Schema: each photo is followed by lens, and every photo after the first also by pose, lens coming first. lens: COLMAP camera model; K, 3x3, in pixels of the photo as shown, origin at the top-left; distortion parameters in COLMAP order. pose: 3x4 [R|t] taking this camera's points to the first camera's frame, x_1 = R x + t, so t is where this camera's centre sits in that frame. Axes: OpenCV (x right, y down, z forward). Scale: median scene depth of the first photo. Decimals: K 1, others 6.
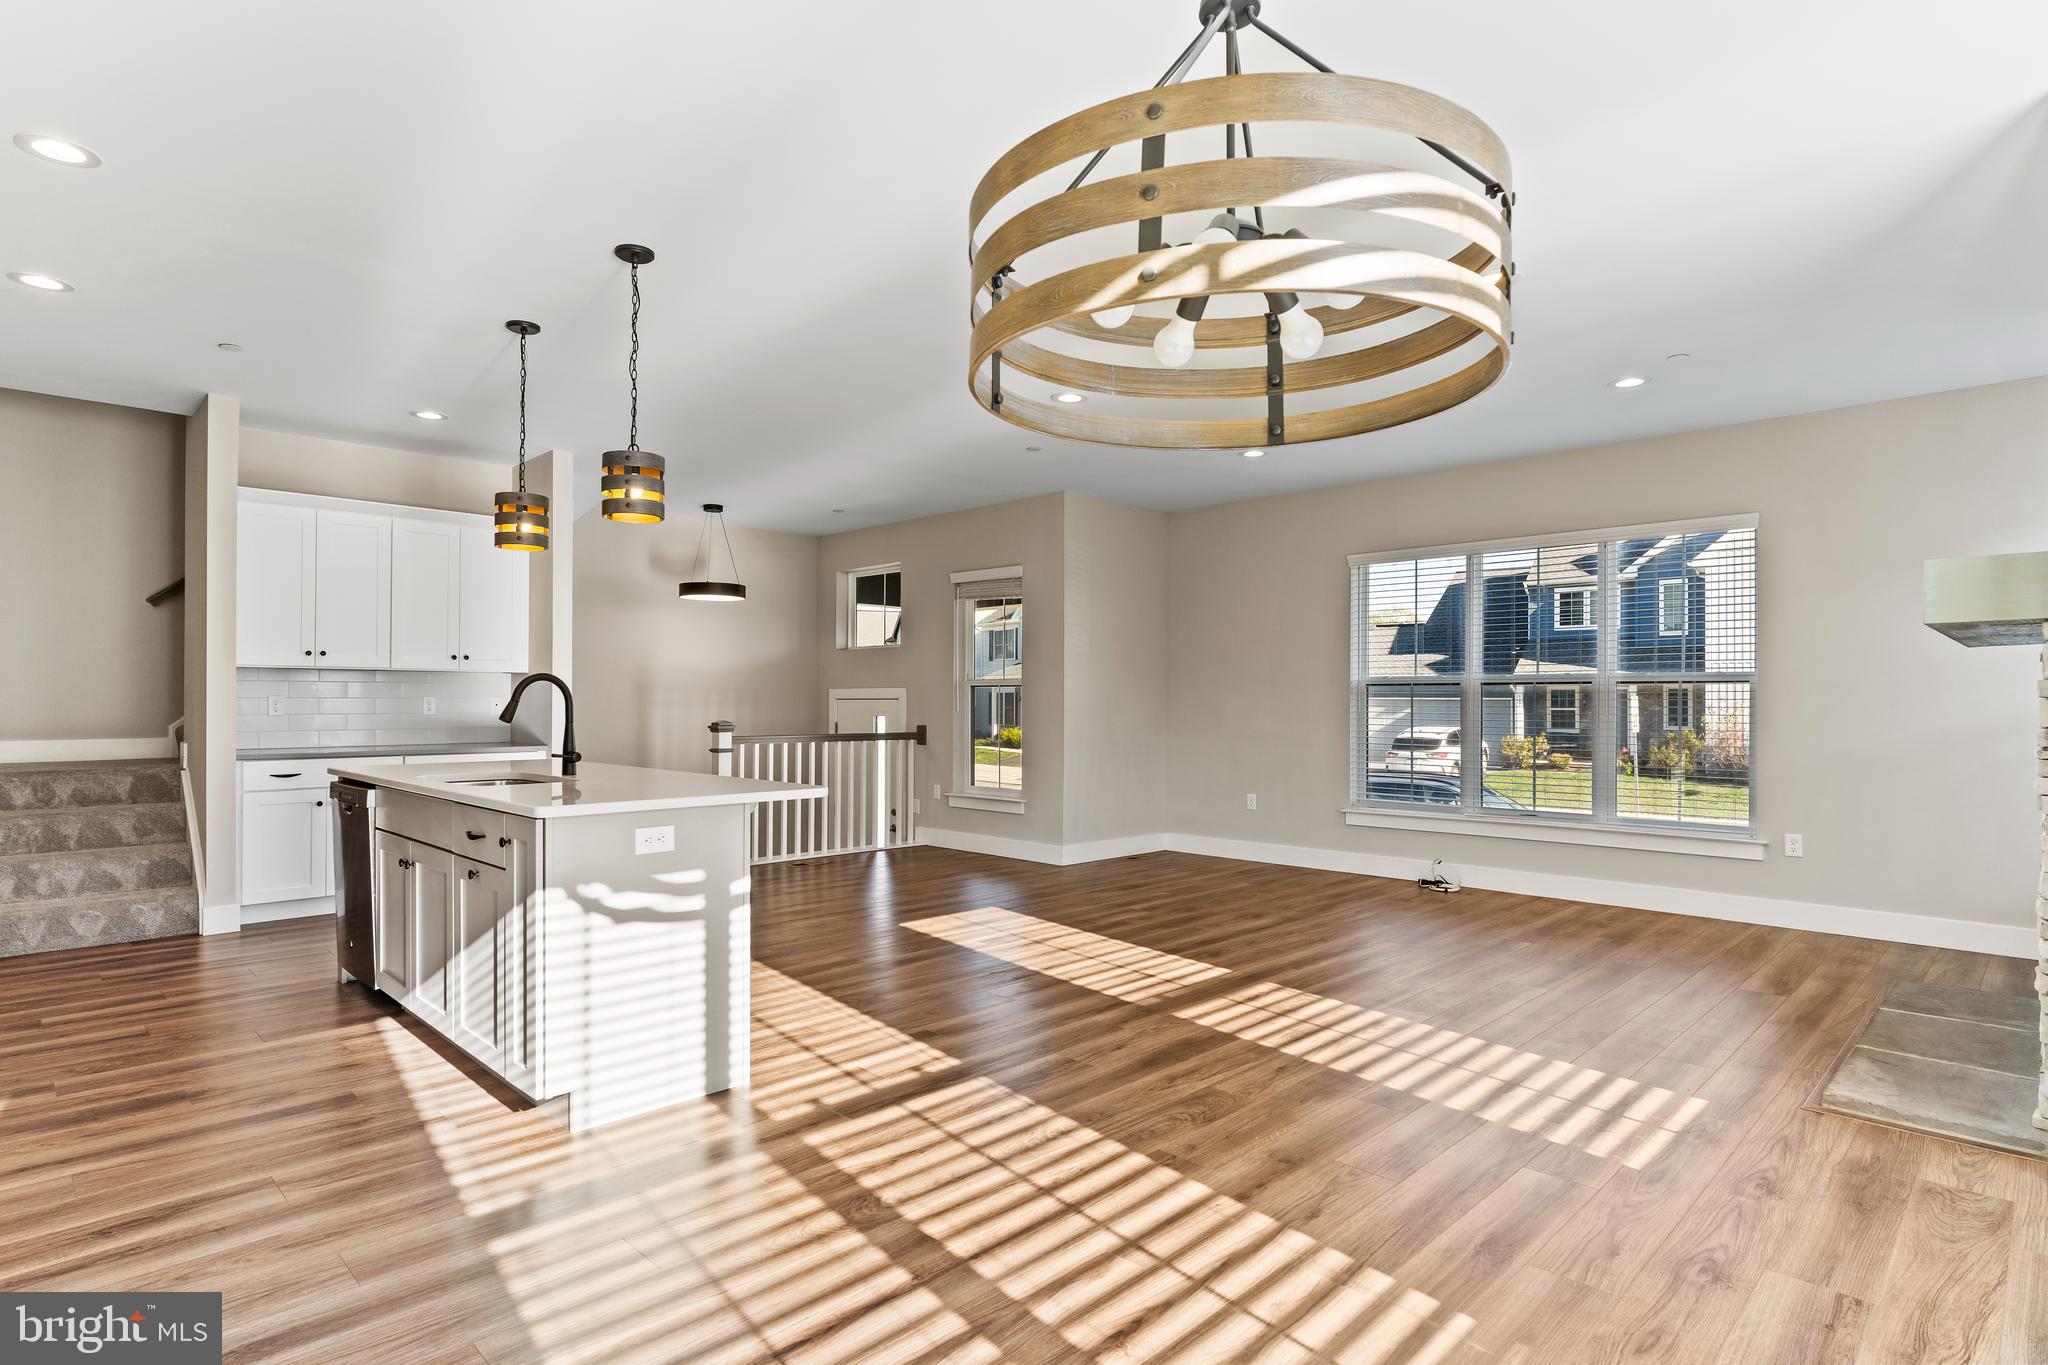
lens RADIAL K [[1051.0, 0, 1013.2], [0, 1051.0, 685.6], [0, 0, 1]] dist [-0.011015, 0.005971]
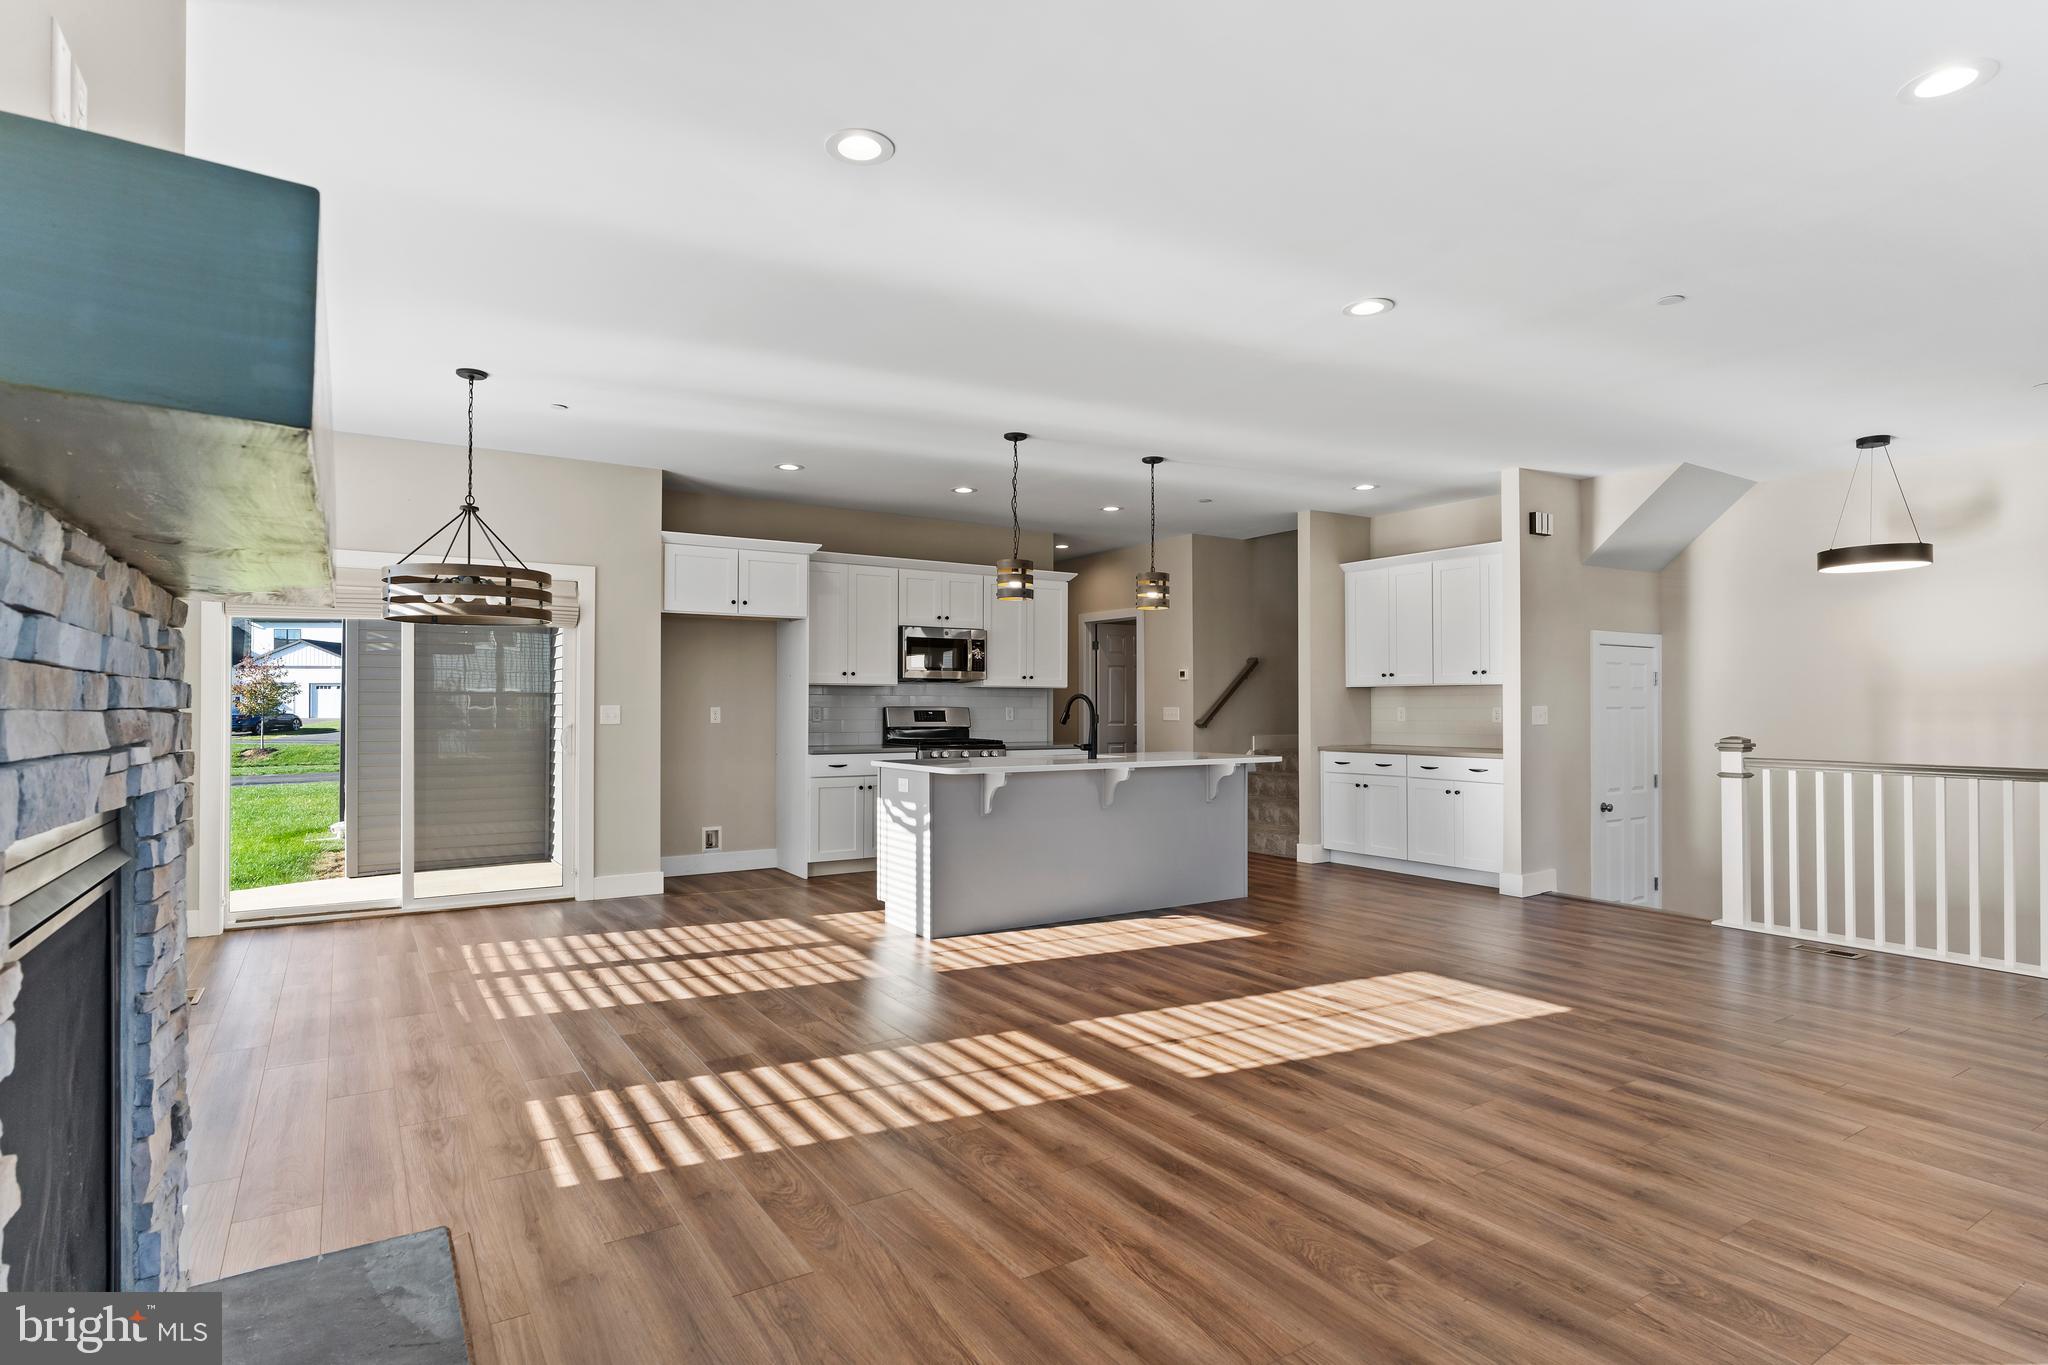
lens RADIAL K [[1051.0, 0, 1029.0], [0, 1051.0, 693.6], [0, 0, 1]] dist [-0.011015, 0.005971]
pose [[-0.196799, -0.014328, -0.980339, 1.033420], [0.013444, 0.999760, -0.017310, 0.014108], [0.980352, -0.016587, -0.196559, 1.120655]]
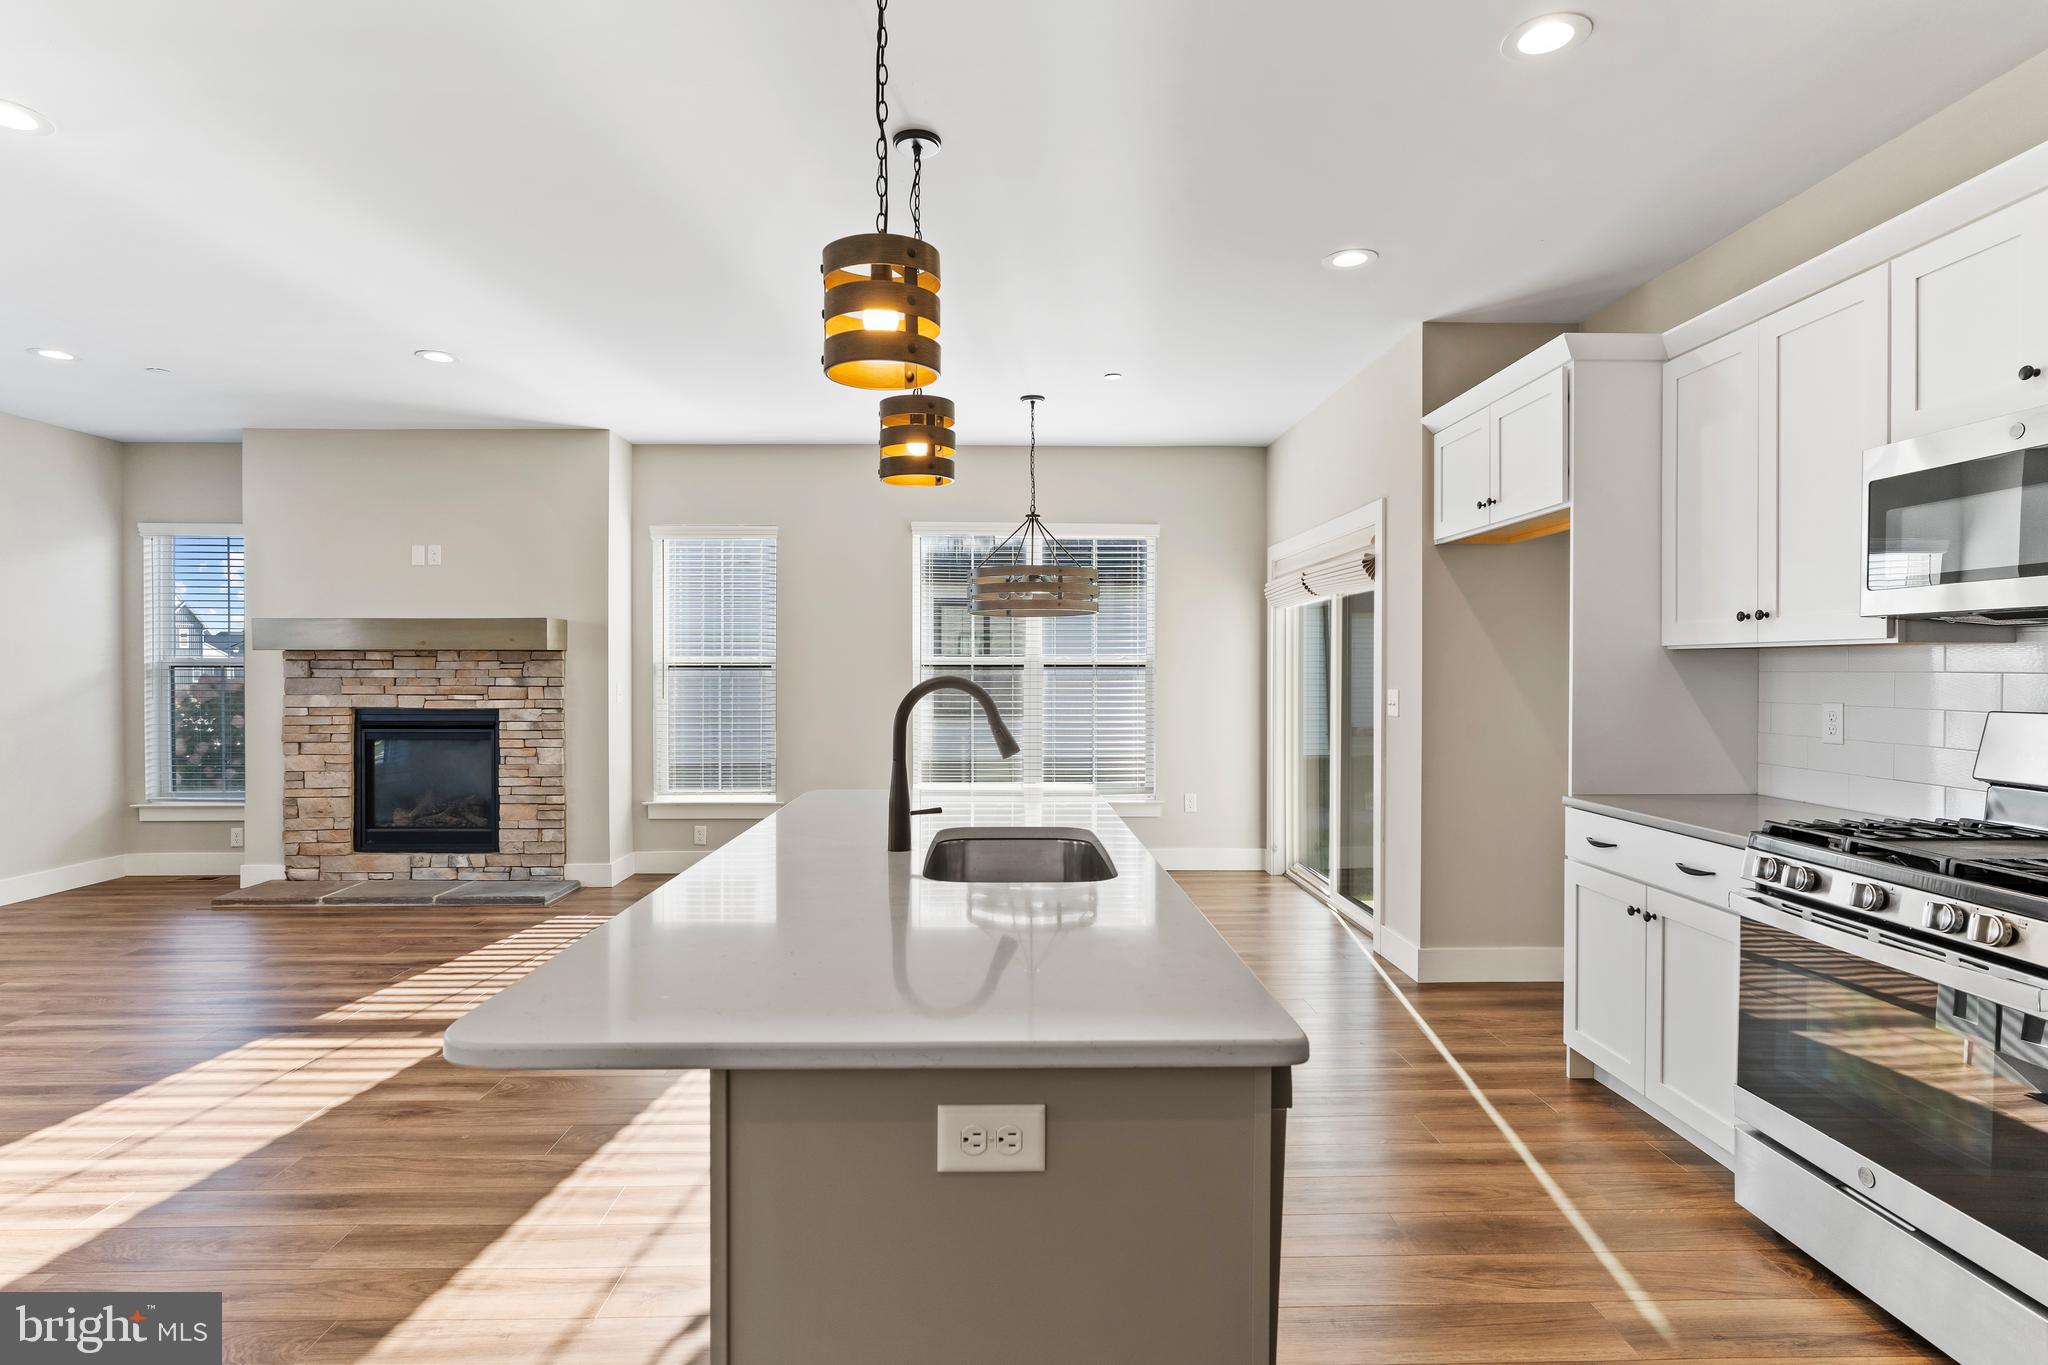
lens RADIAL K [[1051.0, 0, 1022.8], [0, 1051.0, 685.0], [0, 0, 1]] dist [-0.011015, 0.005971]
pose [[-0.727878, -0.014171, 0.685560, -0.806791], [-0.013336, 0.999890, 0.006509, -0.010342], [-0.685577, -0.004405, -0.727987, 1.272090]]
